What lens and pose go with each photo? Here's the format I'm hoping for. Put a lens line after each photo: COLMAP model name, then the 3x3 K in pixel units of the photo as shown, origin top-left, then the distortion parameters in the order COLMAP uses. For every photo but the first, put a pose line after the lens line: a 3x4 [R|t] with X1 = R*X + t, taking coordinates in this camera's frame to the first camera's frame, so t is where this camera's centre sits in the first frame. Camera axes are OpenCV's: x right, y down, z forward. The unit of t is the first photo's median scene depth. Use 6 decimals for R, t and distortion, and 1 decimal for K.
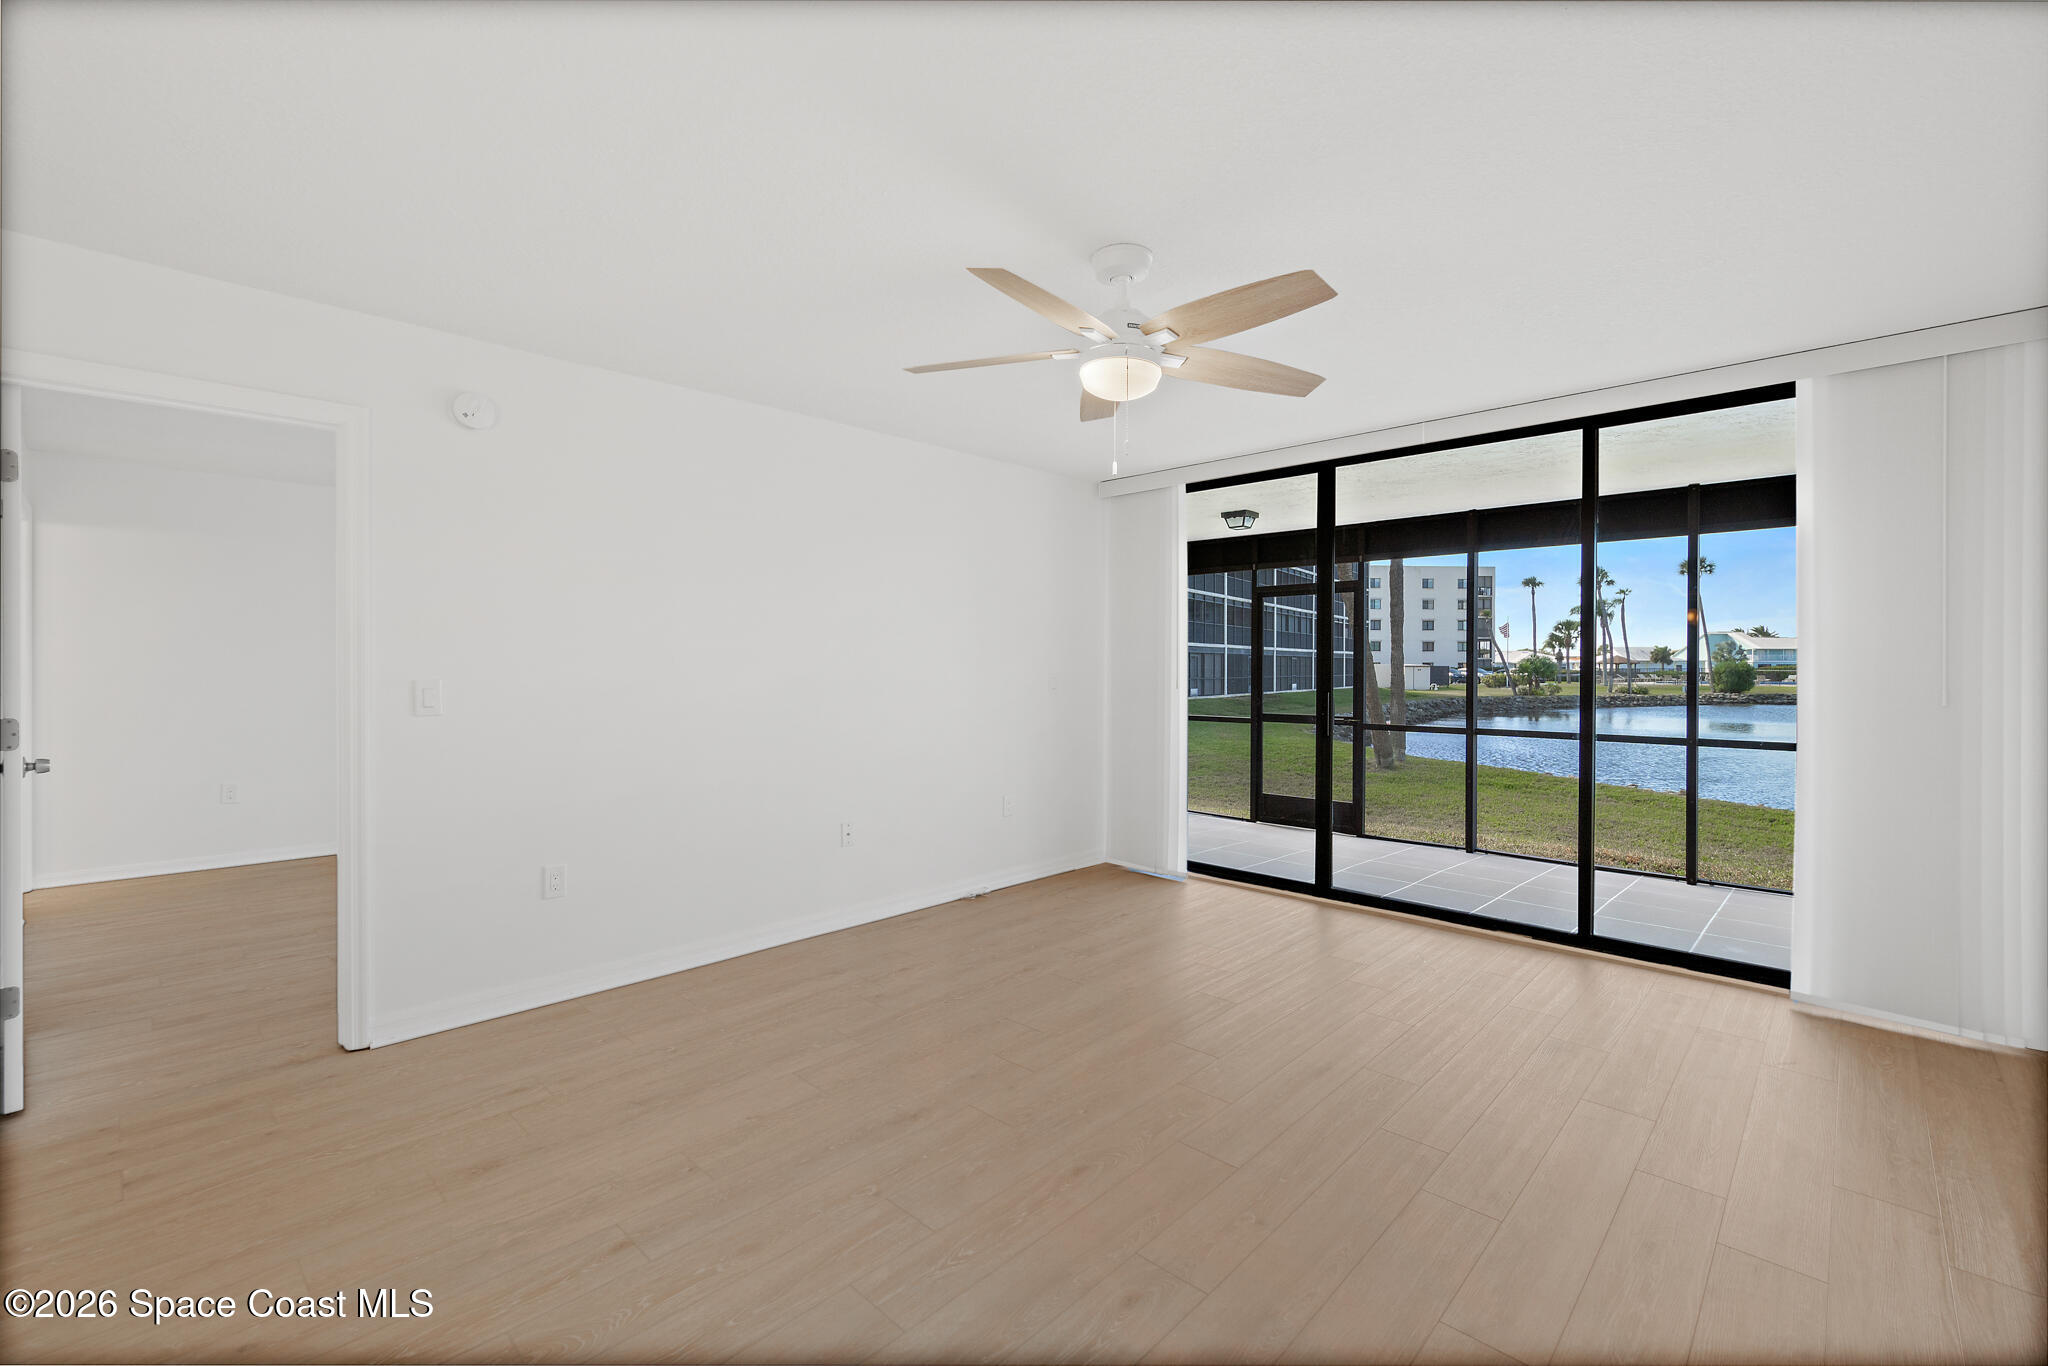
lens RADIAL K [[891.9, 0, 1003.4], [0, 891.9, 670.1], [0, 0, 1]] dist [-0.004513, 0.003035]
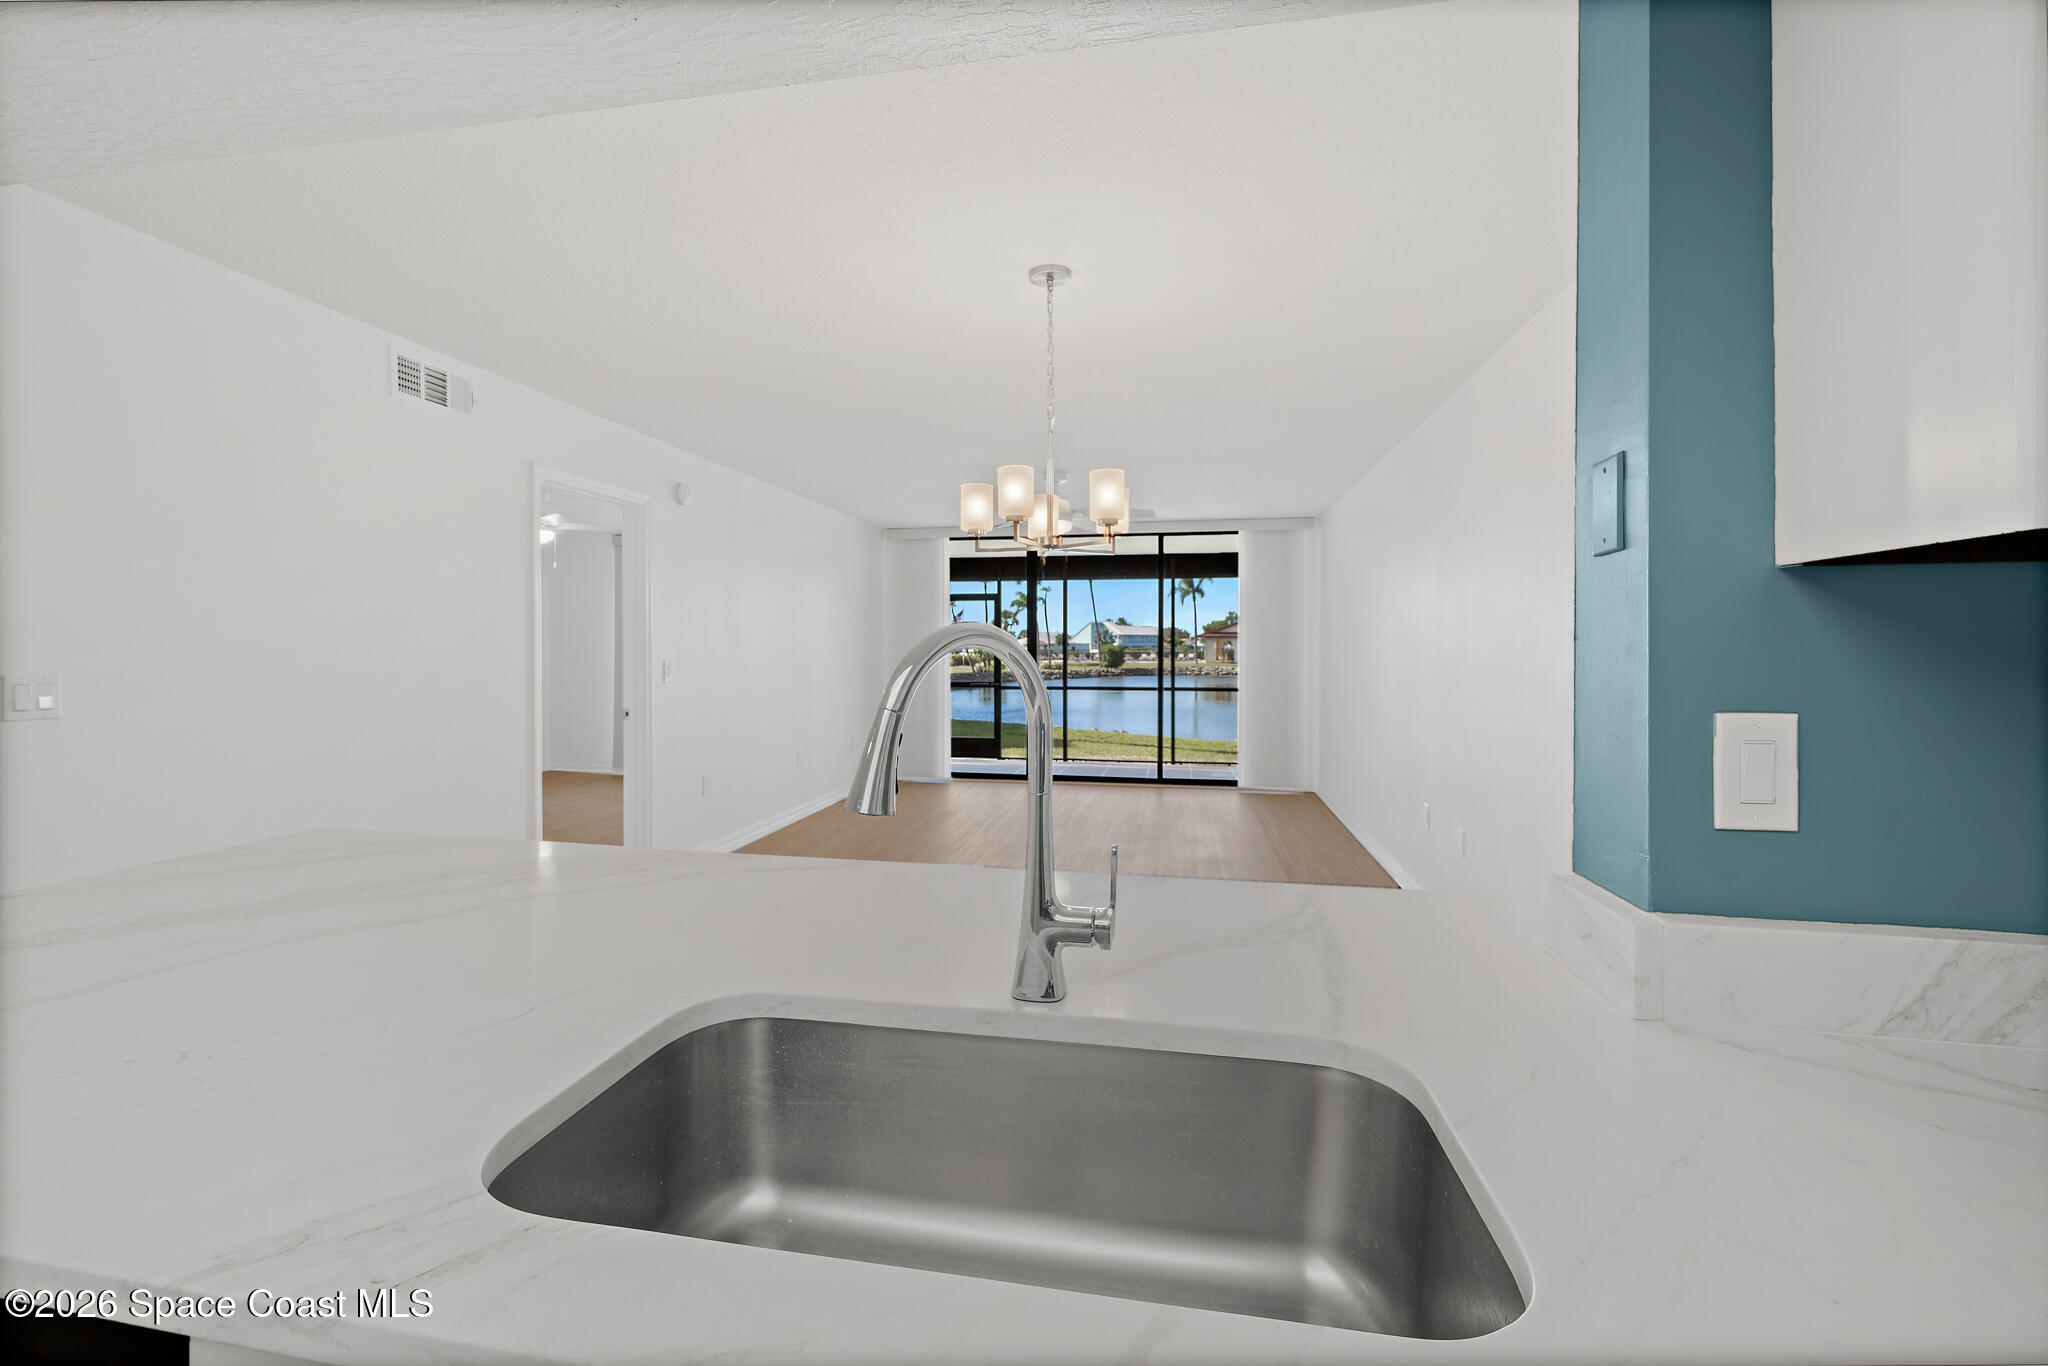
lens RADIAL K [[891.9, 0, 1023.6], [0, 891.9, 662.4], [0, 0, 1]] dist [-0.004513, 0.003035]
pose [[0.826699, -0.010477, 0.562547, -0.546311], [0.003942, 0.999910, 0.012831, -0.002411], [-0.562631, -0.008390, 0.826665, -0.380019]]
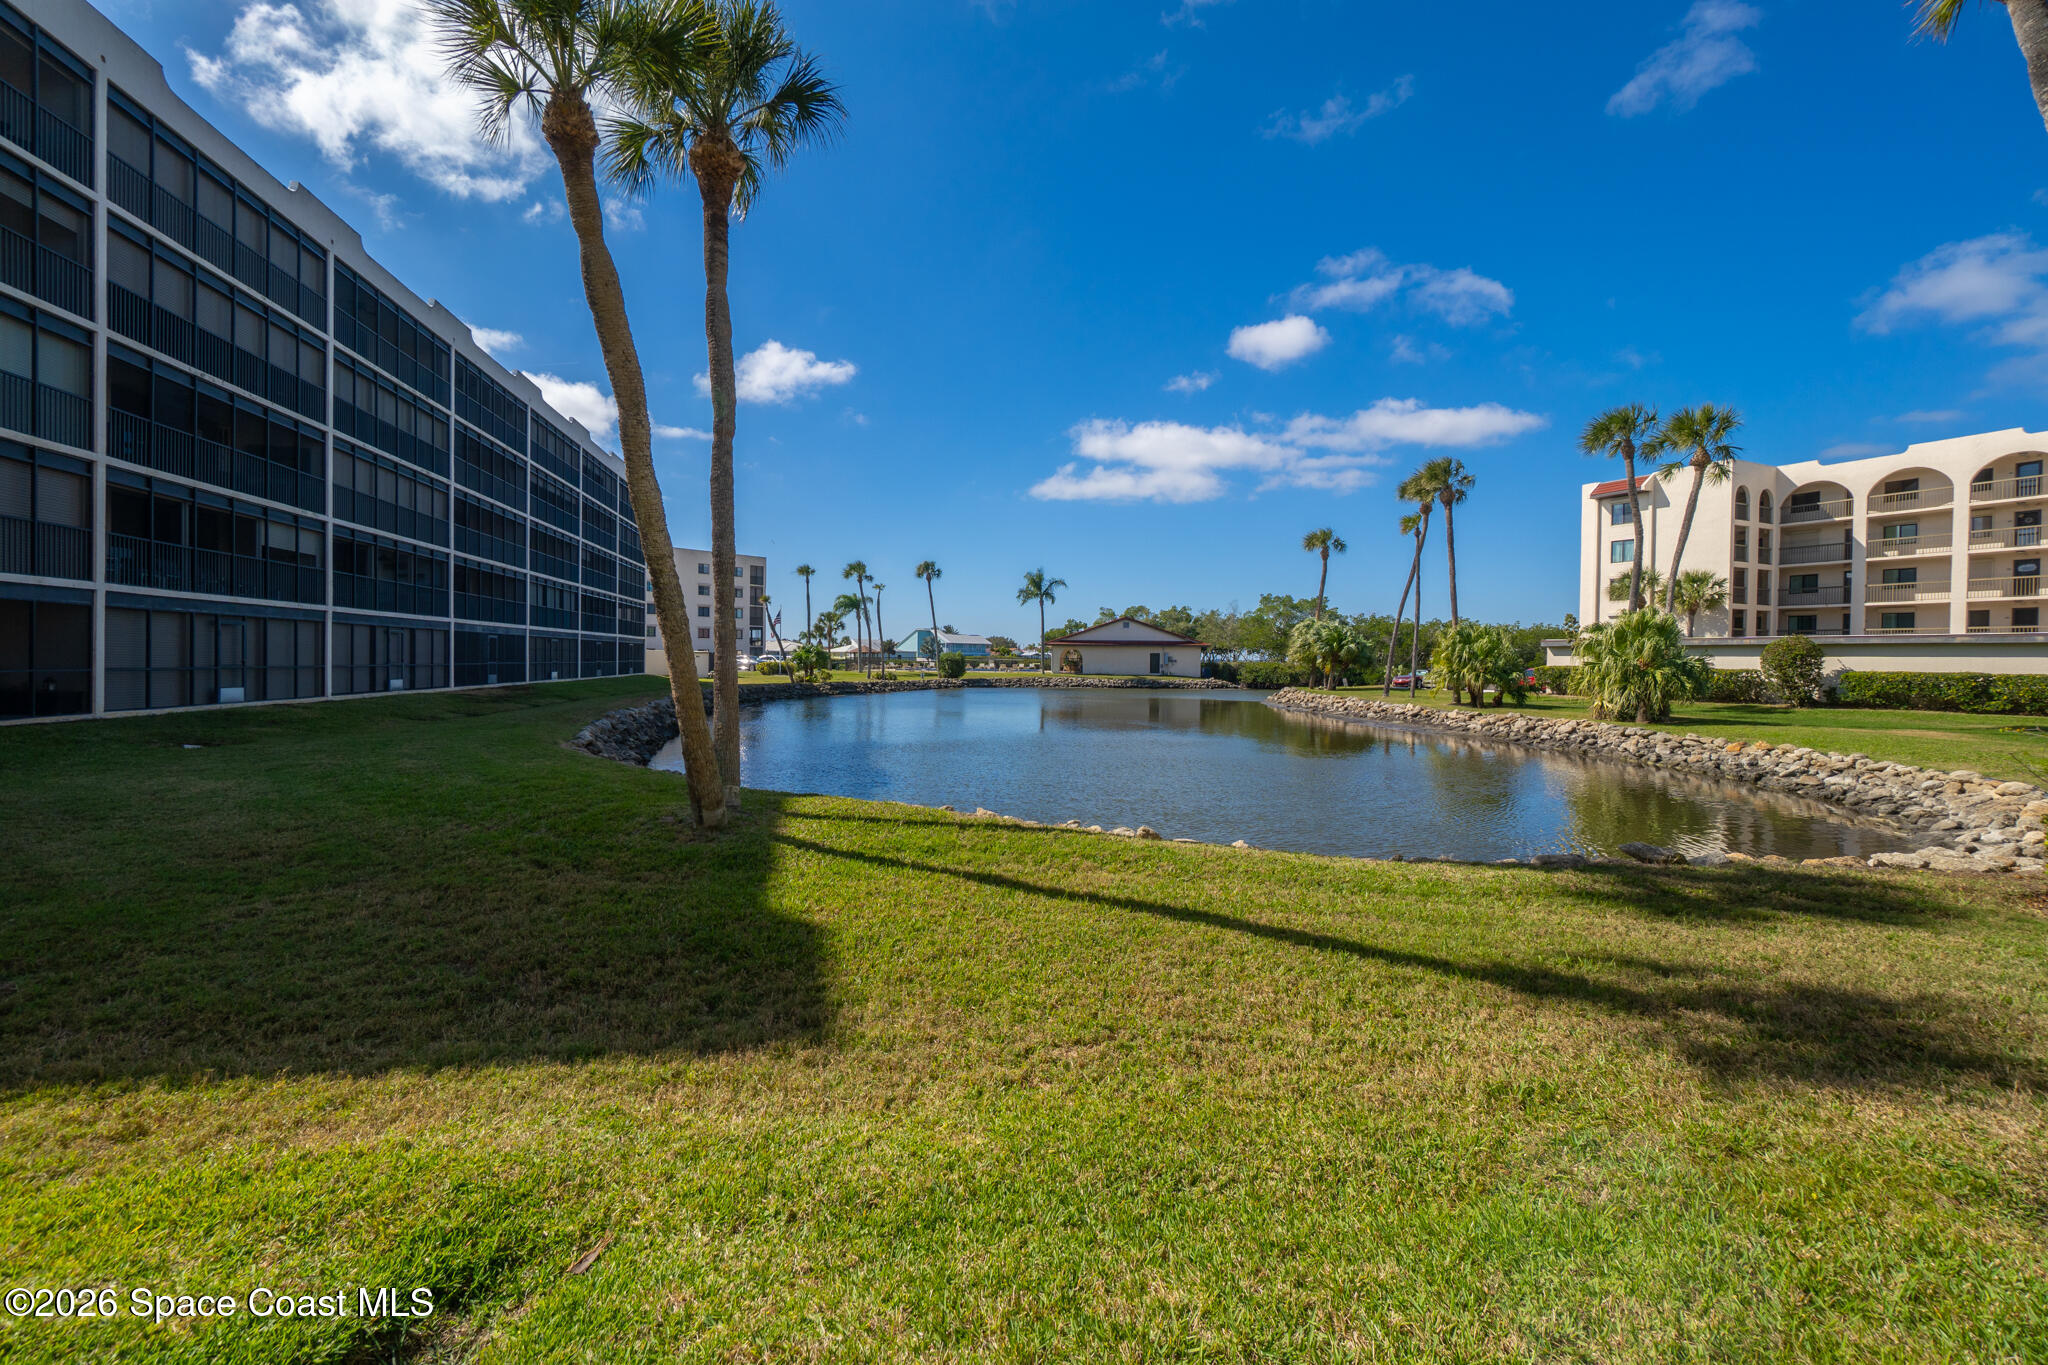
lens RADIAL K [[891.9, 0, 996.8], [0, 891.9, 671.4], [0, 0, 1]] dist [-0.004513, 0.003035]
pose [[0.719028, -0.003668, 0.694971, 0.503964], [-0.006898, 0.999899, 0.012414, 0.018669], [-0.694946, -0.013720, 0.718931, 1.392010]]
